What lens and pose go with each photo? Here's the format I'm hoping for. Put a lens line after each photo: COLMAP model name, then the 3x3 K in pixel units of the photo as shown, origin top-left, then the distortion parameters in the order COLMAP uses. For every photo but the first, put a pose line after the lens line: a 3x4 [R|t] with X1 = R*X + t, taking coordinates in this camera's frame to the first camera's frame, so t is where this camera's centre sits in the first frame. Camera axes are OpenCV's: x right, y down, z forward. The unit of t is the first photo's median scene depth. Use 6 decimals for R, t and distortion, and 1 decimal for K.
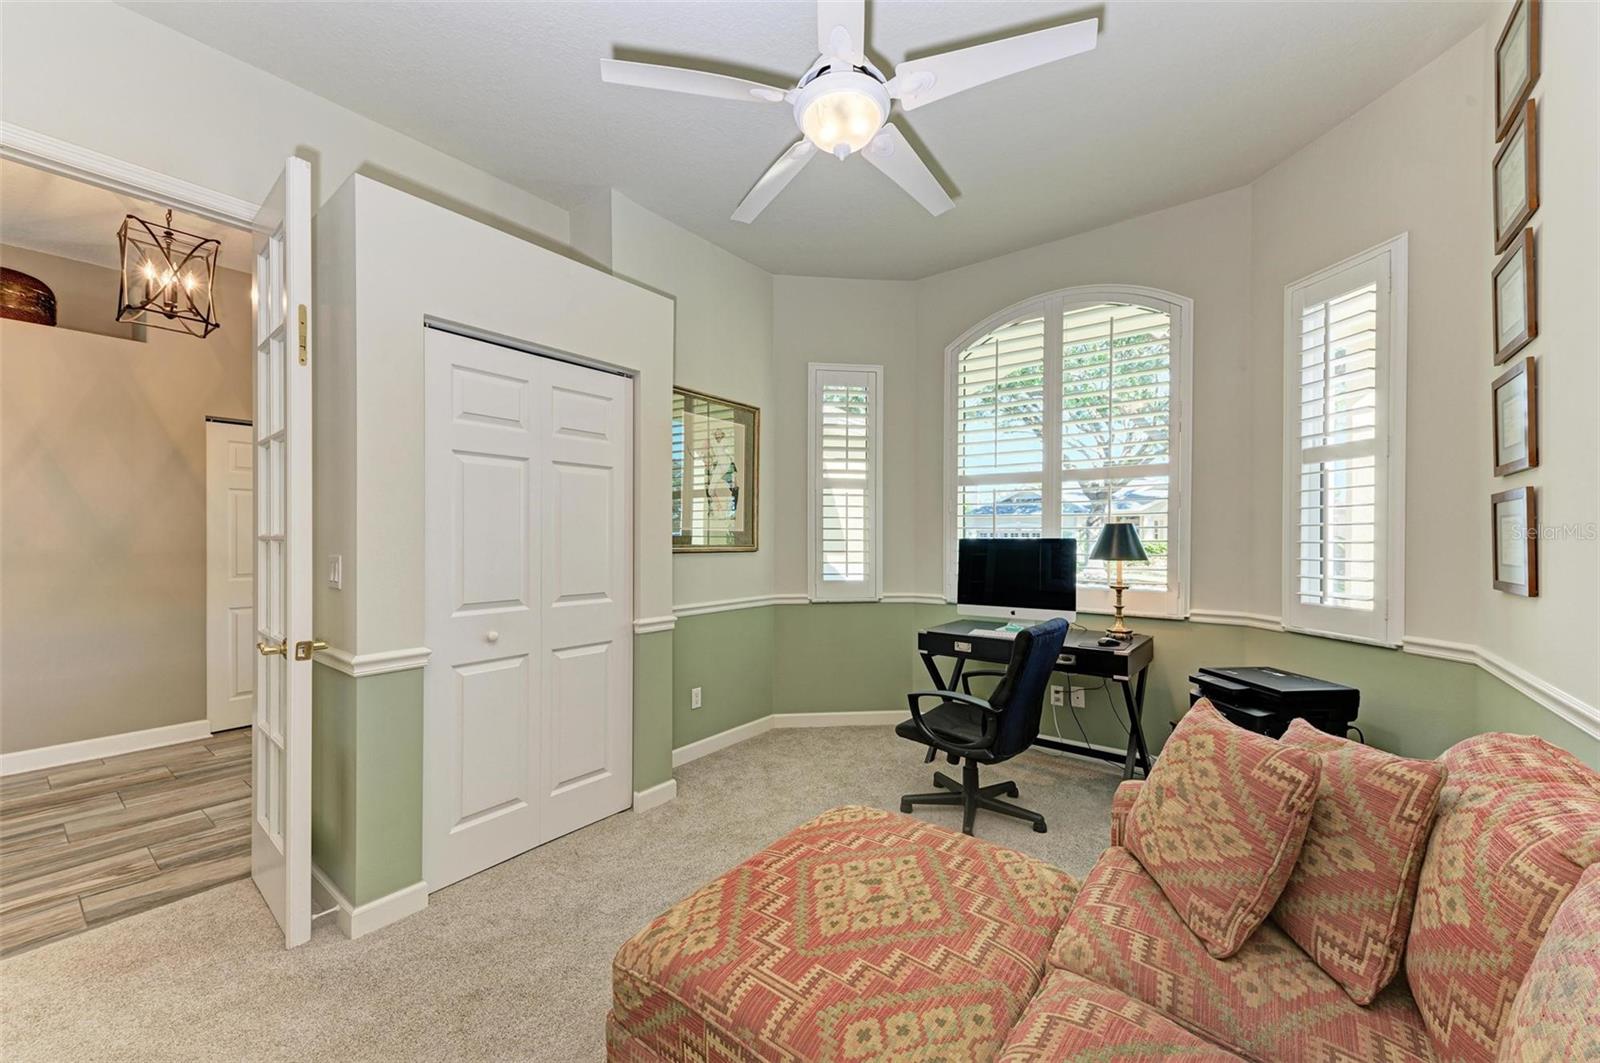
lens RADIAL K [[602.1, 0, 804.4], [0, 602.1, 537.9], [0, 0, 1]] dist [0.016522, -0.005555]
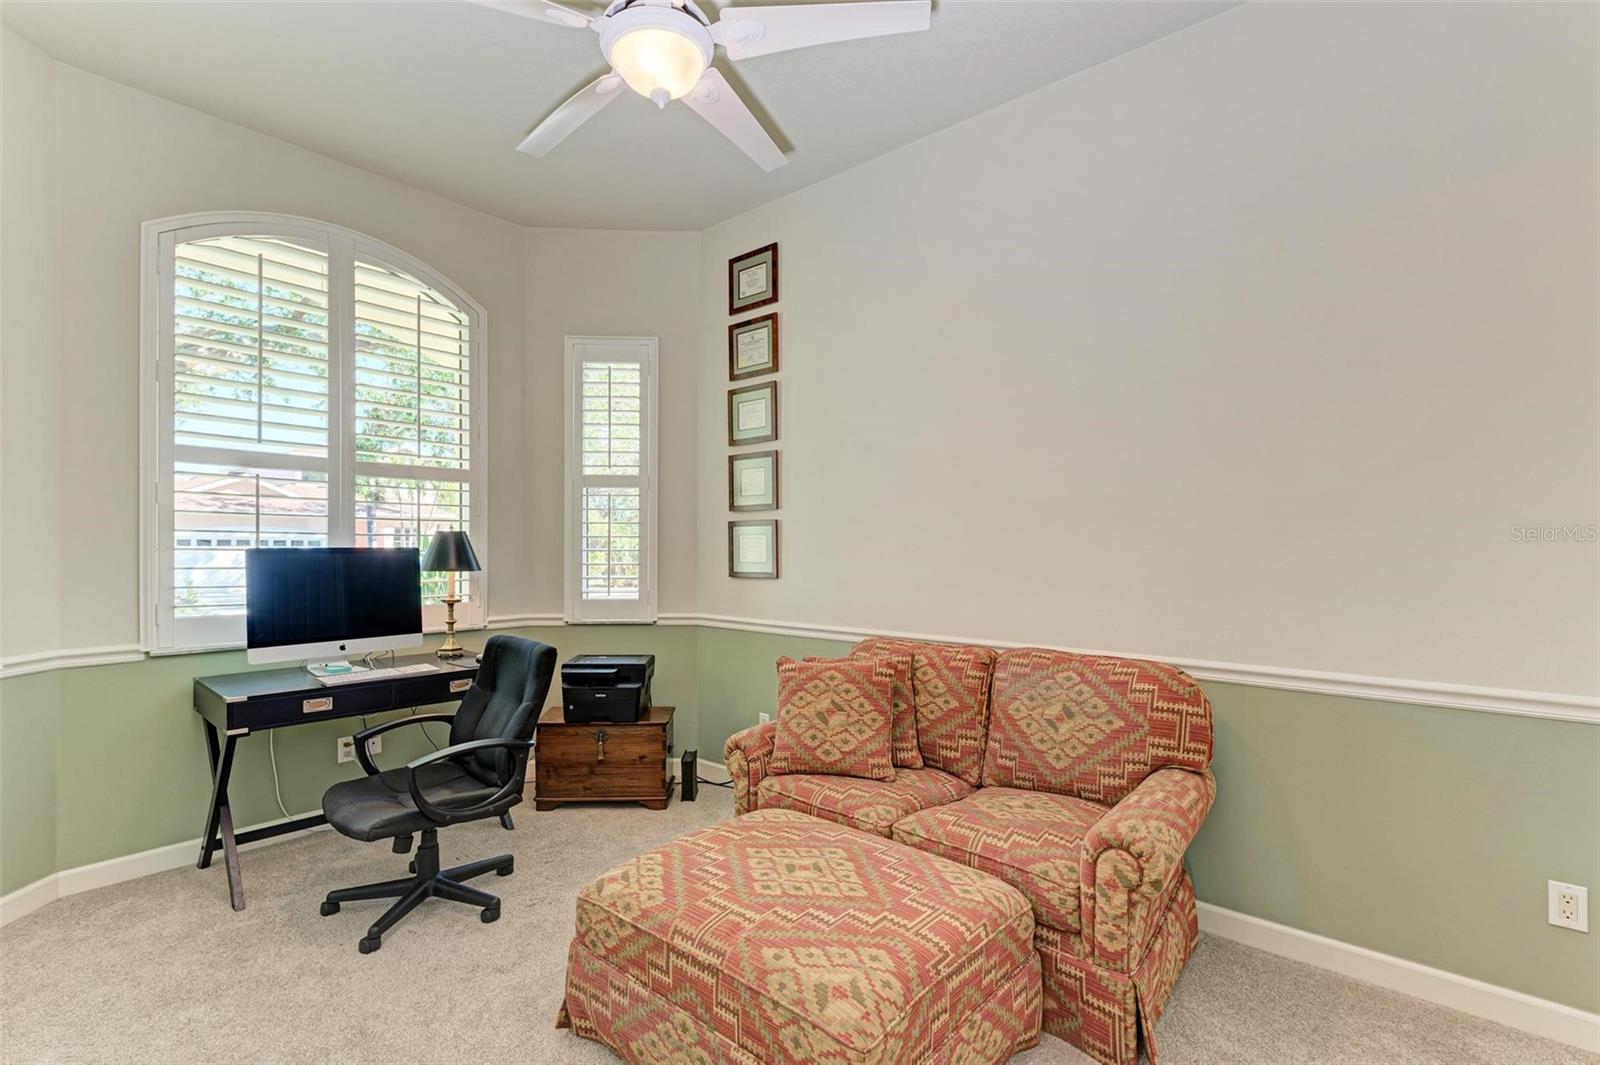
lens RADIAL K [[735.4, 0, 768.4], [0, 735.4, 548.6], [0, 0, 1]] dist [0.015382, -0.000302]
pose [[0.089039, -0.002250, 0.996026, -0.656236], [-0.001134, 0.999997, 0.002361, -0.000542], [-0.996027, -0.001340, 0.089036, 0.508493]]
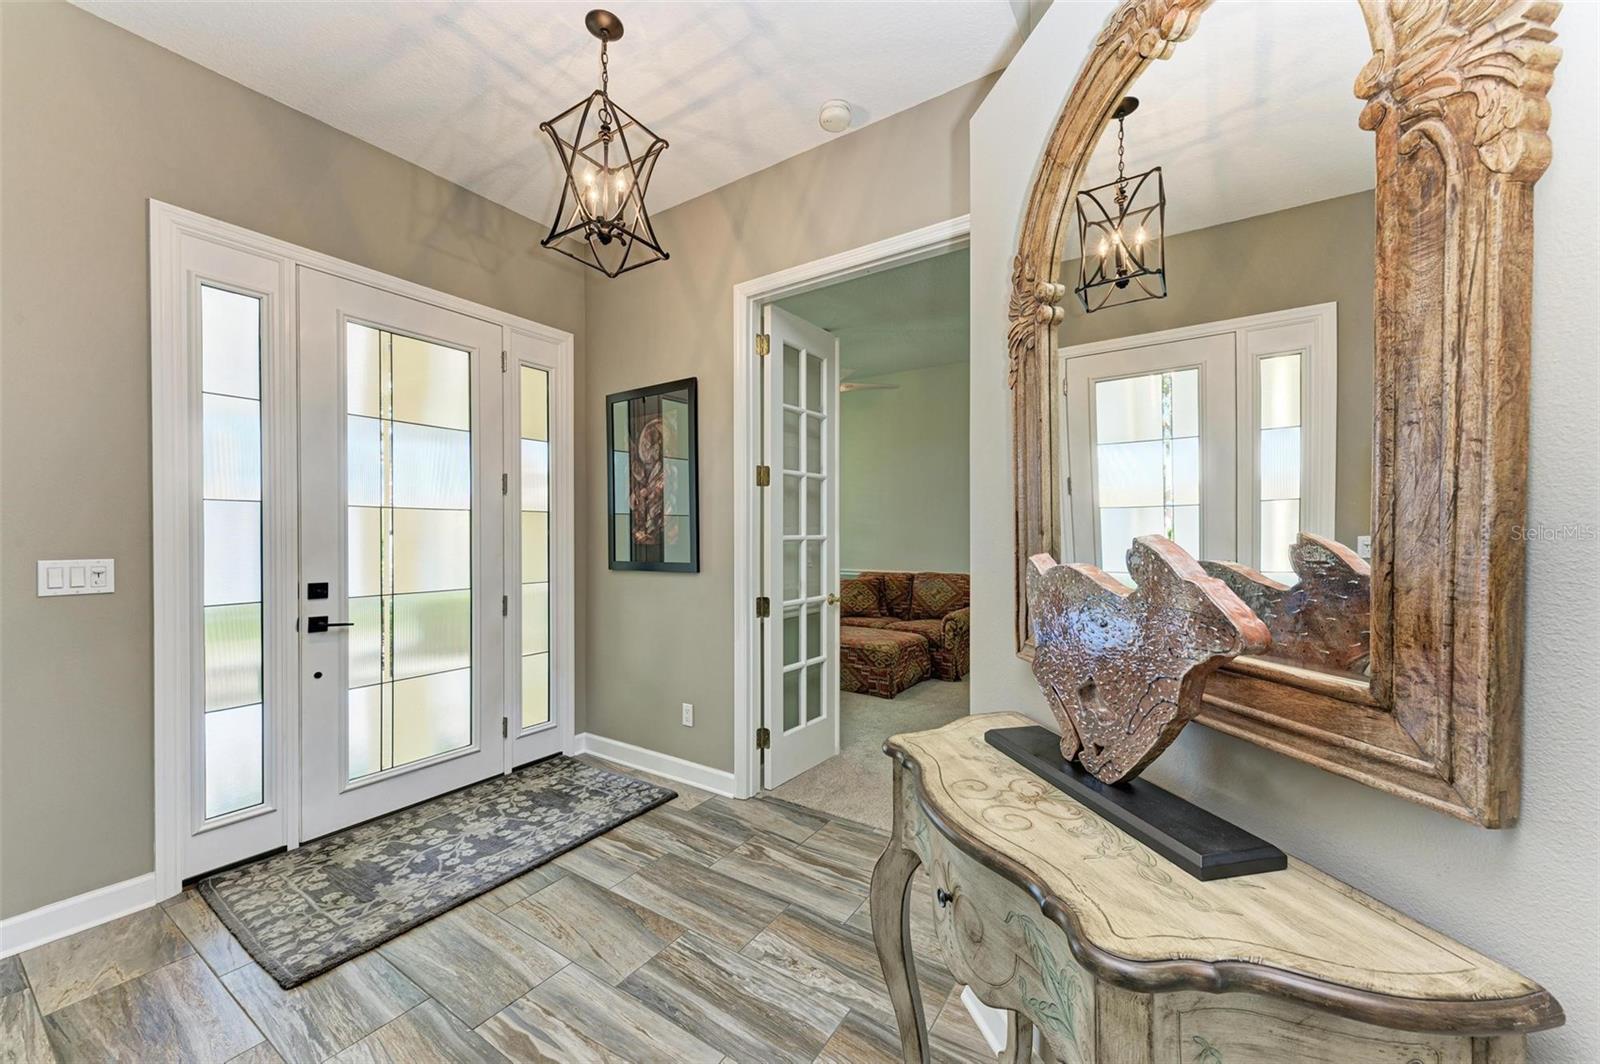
lens RADIAL K [[602.1, 0, 804.4], [0, 602.1, 538.4], [0, 0, 1]] dist [0.016522, -0.005555]
pose [[-0.066674, -0.003643, 0.997768, -1.885794], [0.001918, 0.999991, 0.003779, 0.000833], [-0.997773, 0.002165, -0.066666, 0.857656]]
